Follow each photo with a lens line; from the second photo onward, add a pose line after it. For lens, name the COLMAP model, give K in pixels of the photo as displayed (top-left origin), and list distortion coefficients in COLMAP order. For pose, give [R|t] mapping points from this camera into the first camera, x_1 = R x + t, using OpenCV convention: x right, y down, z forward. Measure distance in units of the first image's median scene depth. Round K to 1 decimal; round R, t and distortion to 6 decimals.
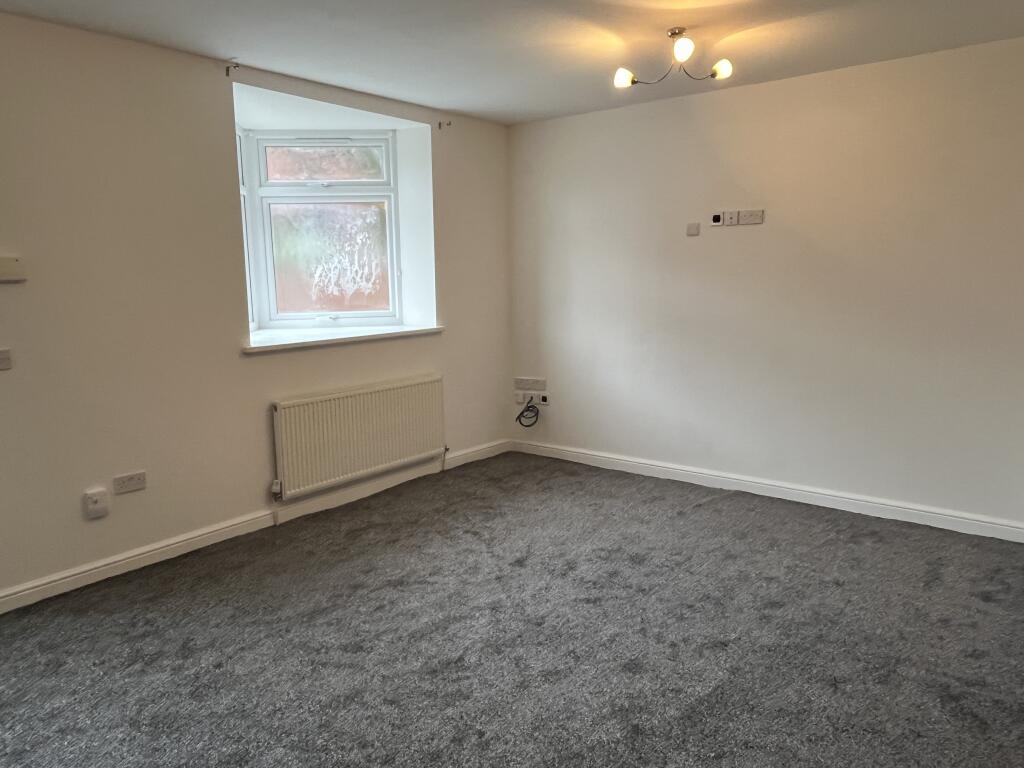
lens RADIAL K [[692.4, 0, 513.0], [0, 692.4, 381.9], [0, 0, 1]] dist [-0.004310, -0.005177]
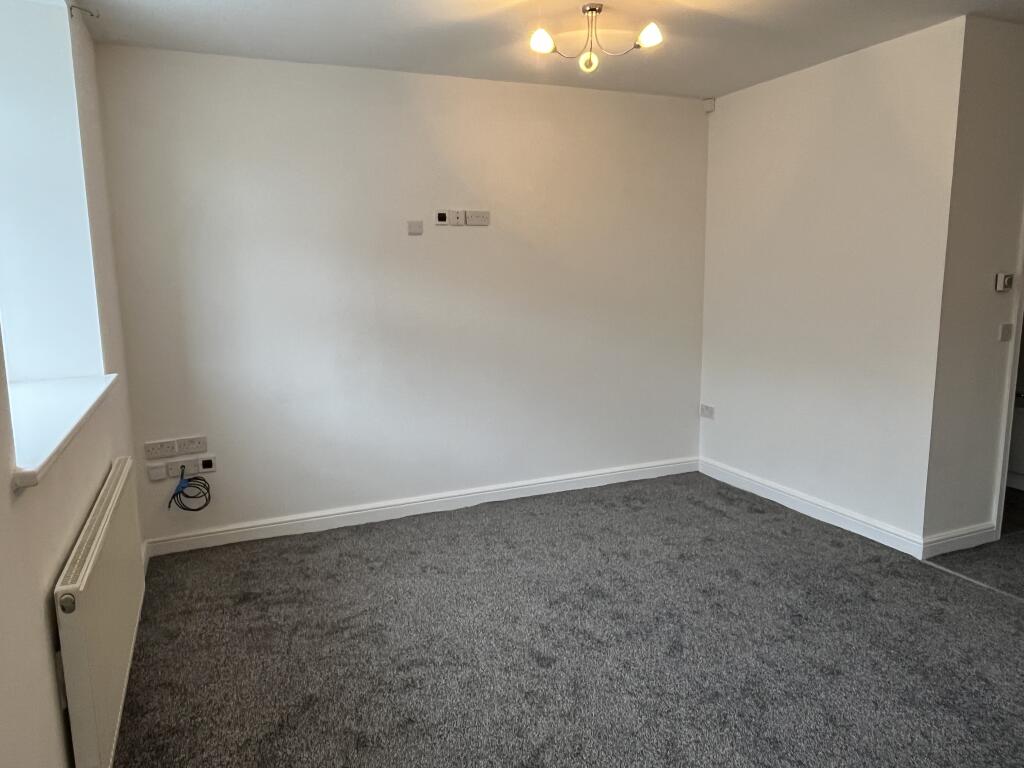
lens RADIAL K [[692.4, 0, 511.4], [0, 692.4, 378.0], [0, 0, 1]] dist [-0.004310, -0.005177]
pose [[0.493221, -0.126617, 0.860640, -0.478531], [0.148692, 0.987061, 0.060003, -0.068853], [-0.857102, 0.098375, 0.505667, 0.487471]]
